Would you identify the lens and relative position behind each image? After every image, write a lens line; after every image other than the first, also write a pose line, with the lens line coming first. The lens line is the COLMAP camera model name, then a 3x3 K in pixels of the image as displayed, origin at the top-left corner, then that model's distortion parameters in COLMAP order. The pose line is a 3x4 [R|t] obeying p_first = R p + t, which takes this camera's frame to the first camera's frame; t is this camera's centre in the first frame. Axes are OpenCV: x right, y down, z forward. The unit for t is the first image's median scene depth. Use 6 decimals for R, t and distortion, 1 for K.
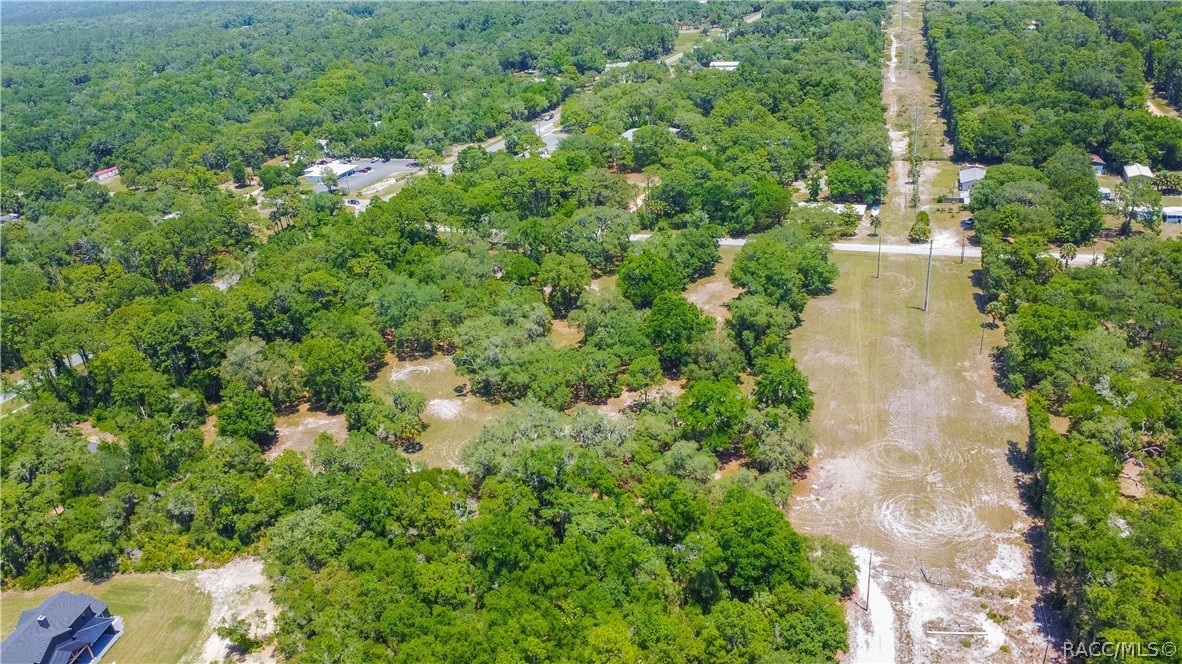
lens RADIAL K [[859.0, 0, 591.0], [0, 859.0, 332.0], [0, 0, 1]] dist [-0.019165, -0.024524]
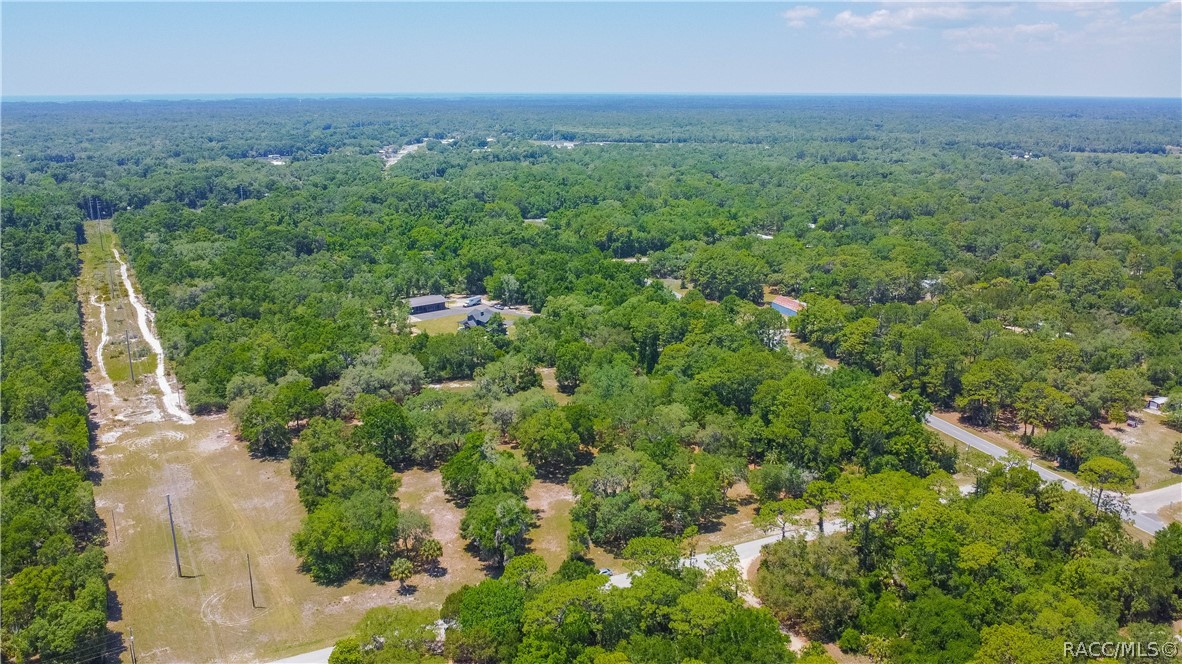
lens RADIAL K [[886.9, 0, 591.0], [0, 886.9, 332.0], [0, 0, 1]] dist [-0.023302, -0.014497]
pose [[-0.672005, 0.289433, -0.681643, 0.875415], [-0.269857, 0.761462, 0.589366, -1.133428], [0.689627, 0.580004, -0.433601, 2.069954]]
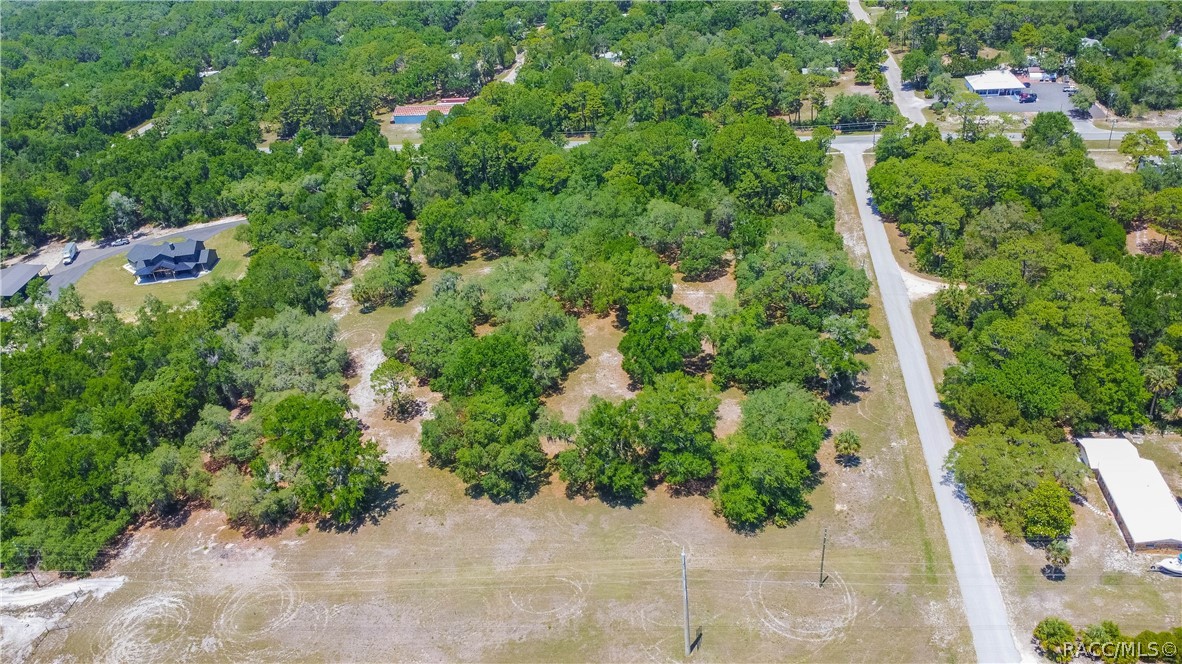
lens RADIAL K [[859.0, 0, 591.0], [0, 859.0, 332.0], [0, 0, 1]] dist [-0.019165, -0.024524]
pose [[0.227349, 0.560669, -0.796218, 0.958793], [-0.357892, 0.808515, 0.467136, -0.585972], [0.905663, 0.178757, 0.384475, 0.947423]]
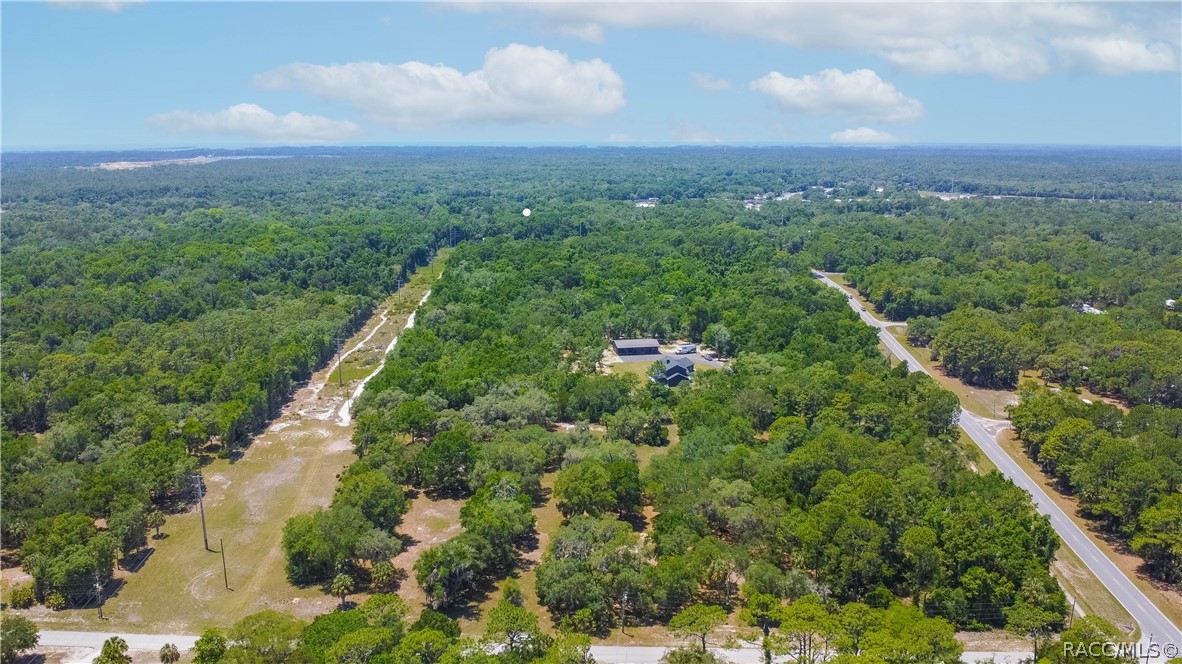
lens RADIAL K [[886.9, 0, 591.0], [0, 886.9, 332.0], [0, 0, 1]] dist [-0.023302, -0.014497]
pose [[-0.934614, 0.171859, -0.311387, 0.342667], [-0.067447, 0.773978, 0.629610, -1.202768], [0.349210, 0.609444, -0.711779, 2.346682]]
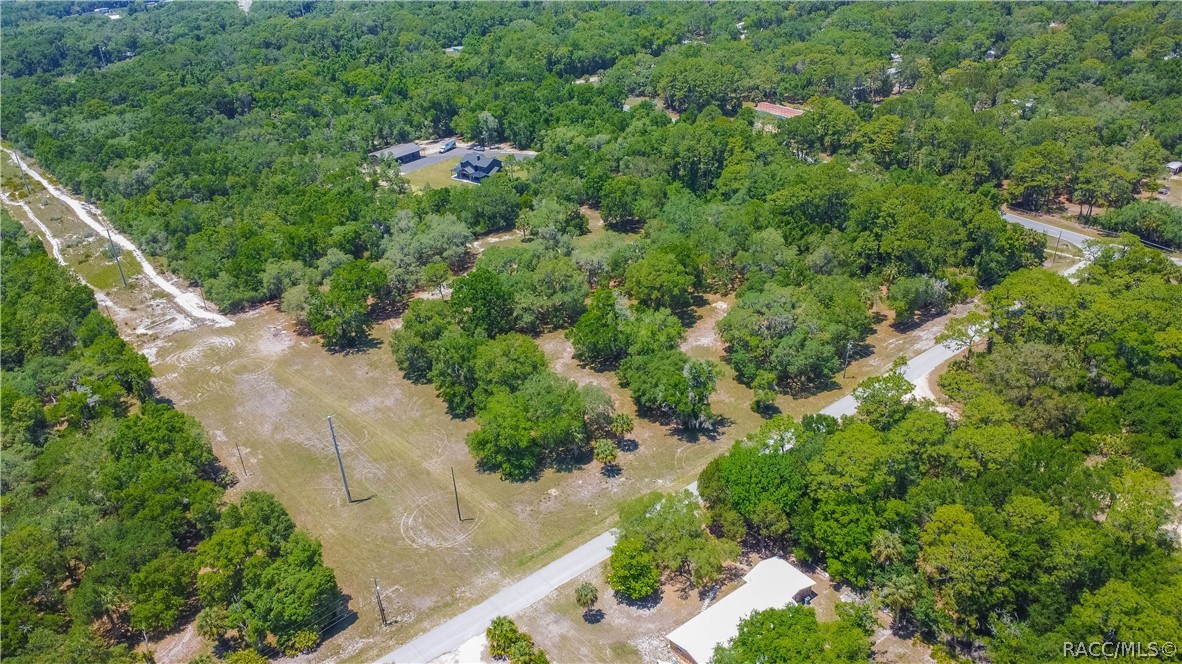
lens RADIAL K [[859.0, 0, 591.0], [0, 859.0, 332.0], [0, 0, 1]] dist [-0.019165, -0.024524]
pose [[-0.504292, 0.512472, -0.695026, 0.996024], [-0.275879, 0.667071, 0.692031, -0.955884], [0.818279, 0.540729, -0.195018, 1.691115]]
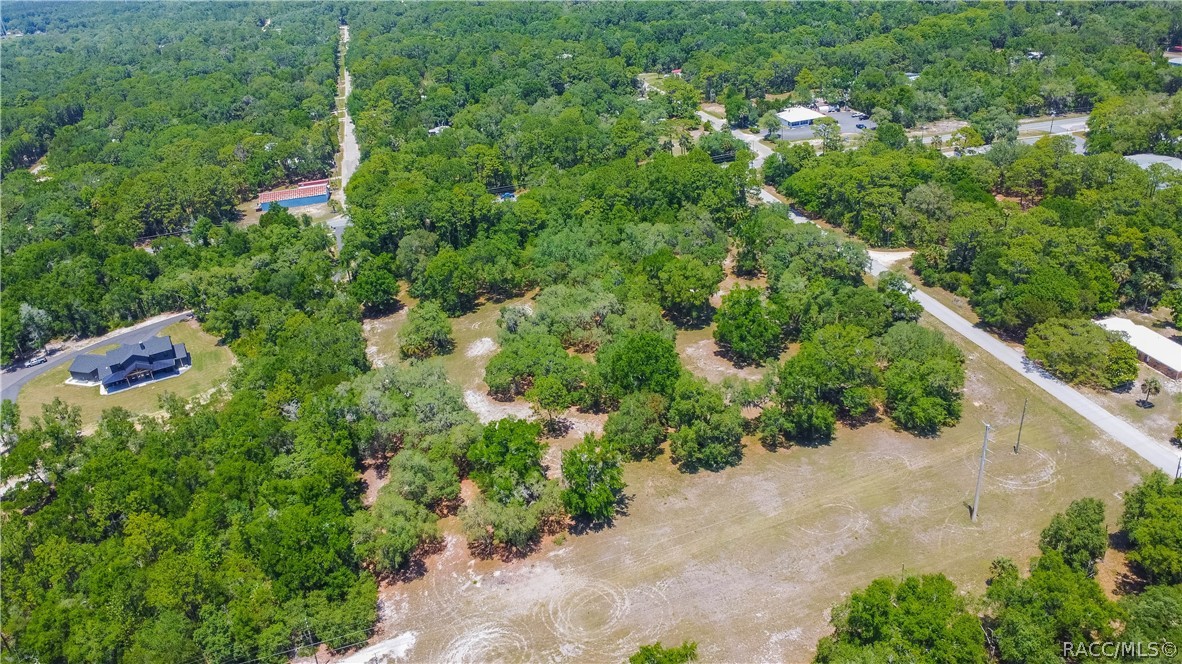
lens RADIAL K [[859.0, 0, 591.0], [0, 859.0, 332.0], [0, 0, 1]] dist [-0.019165, -0.024524]
pose [[0.595659, 0.400127, -0.696483, 0.847866], [-0.324059, 0.913107, 0.247429, -0.311827], [0.734967, 0.078318, 0.673565, 0.431031]]
